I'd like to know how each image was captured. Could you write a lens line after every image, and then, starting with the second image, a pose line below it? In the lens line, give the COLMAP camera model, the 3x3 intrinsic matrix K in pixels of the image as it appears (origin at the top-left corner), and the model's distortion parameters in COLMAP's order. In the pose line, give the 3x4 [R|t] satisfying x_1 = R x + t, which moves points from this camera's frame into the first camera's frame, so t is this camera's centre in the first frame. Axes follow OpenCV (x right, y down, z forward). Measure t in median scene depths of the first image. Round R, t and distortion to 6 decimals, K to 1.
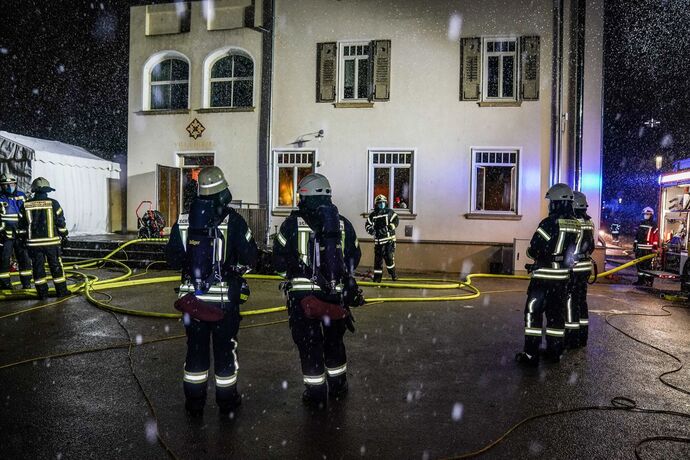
lens RADIAL K [[491.8, 0, 338.5], [0, 491.8, 231.8], [0, 0, 1]] dist [-0.098832, 0.040952]
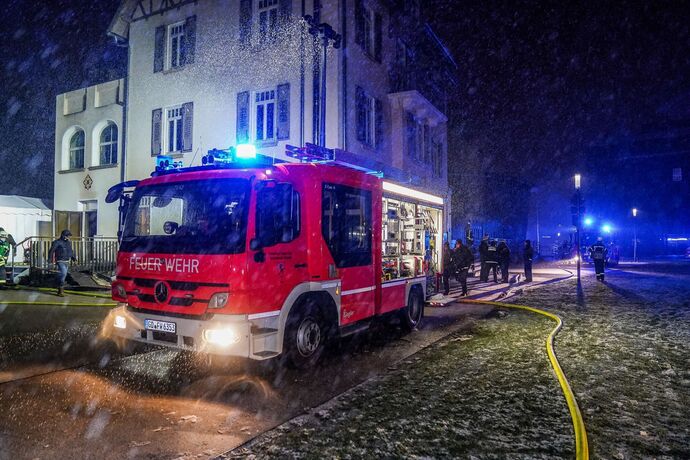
lens RADIAL K [[495.9, 0, 346.1], [0, 495.9, 235.0], [0, 0, 1]] dist [-0.106696, 0.075077]
pose [[0.951294, -0.024584, -0.307305, 0.804166], [0.005165, 0.997946, -0.063846, 0.021774], [0.308243, 0.059150, 0.949467, -0.034265]]
